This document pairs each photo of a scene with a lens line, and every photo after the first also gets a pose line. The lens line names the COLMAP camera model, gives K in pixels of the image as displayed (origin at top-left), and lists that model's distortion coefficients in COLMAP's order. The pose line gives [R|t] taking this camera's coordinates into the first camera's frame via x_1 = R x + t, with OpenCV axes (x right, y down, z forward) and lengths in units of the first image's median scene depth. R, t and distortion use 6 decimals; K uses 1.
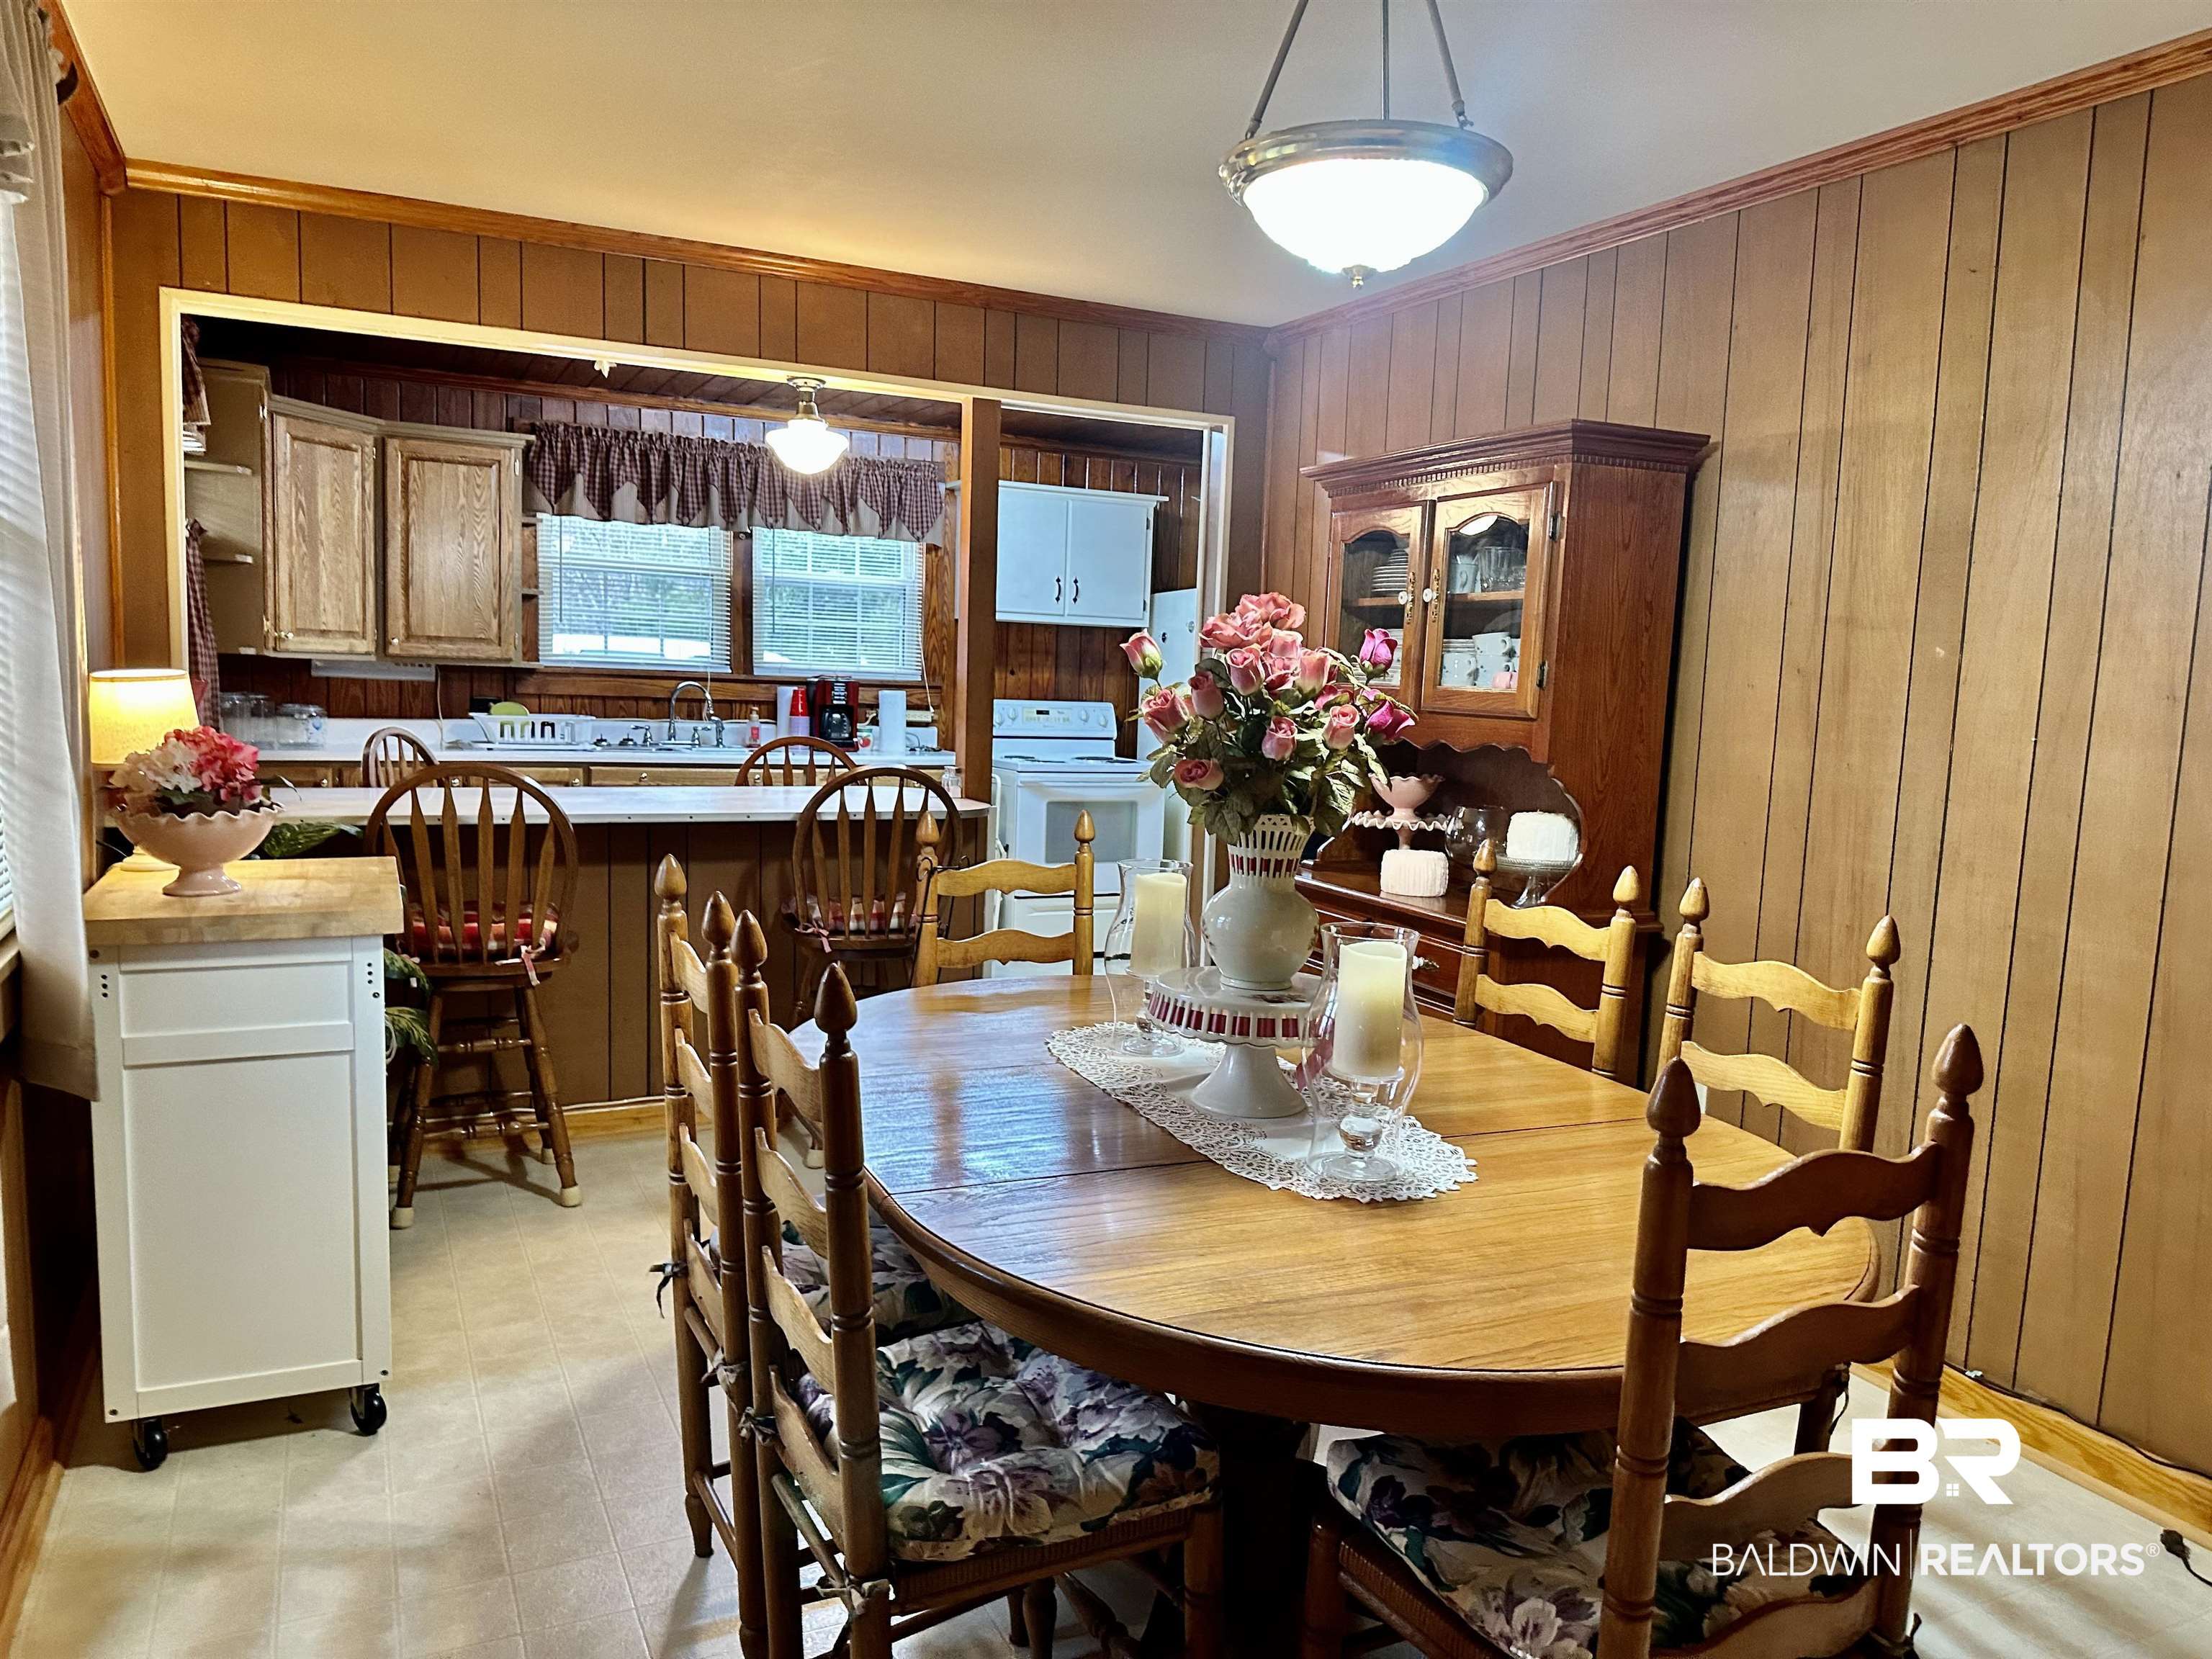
lens RADIAL K [[1579.9, 0, 1114.2], [0, 1579.9, 841.7], [0, 0, 1]] dist [0.038118, -0.028679]
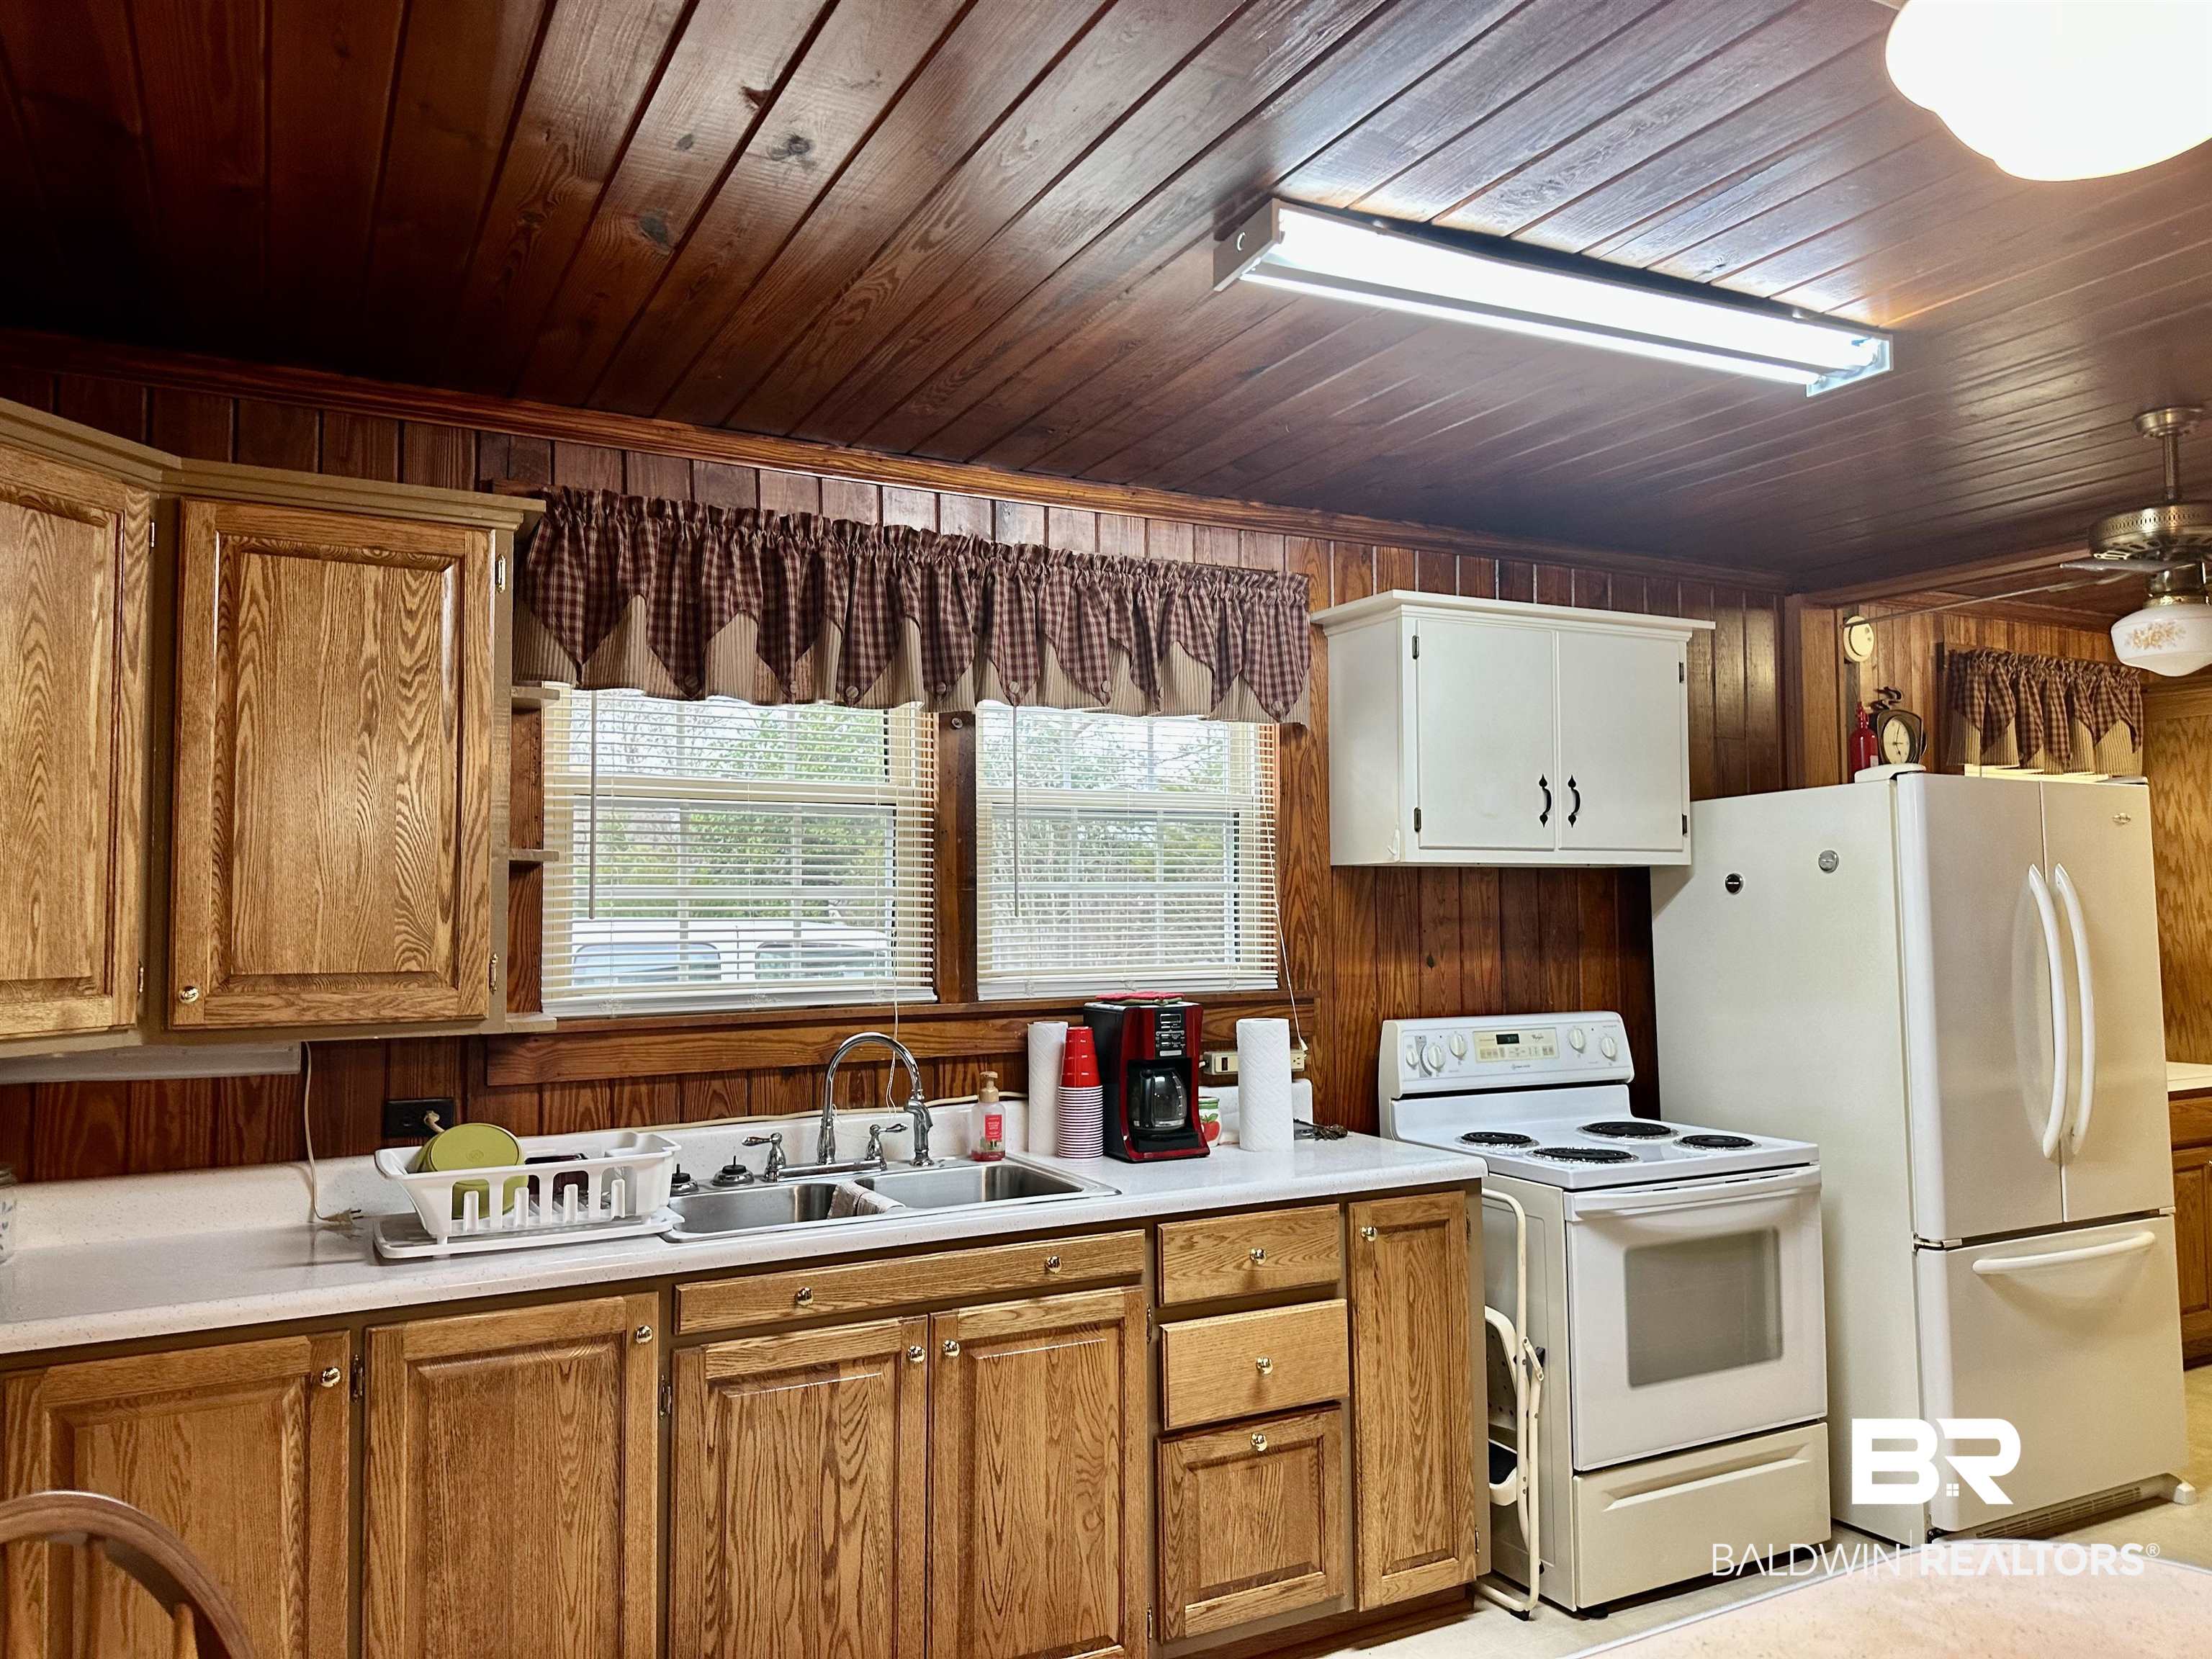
lens RADIAL K [[1579.9, 0, 1104.9], [0, 1579.9, 812.8], [0, 0, 1]] dist [0.038118, -0.028679]
pose [[0.998403, -0.047857, 0.030022, -0.213881], [0.052225, 0.984501, -0.167422, -0.084480], [-0.021545, 0.168722, 0.985428, 0.544669]]
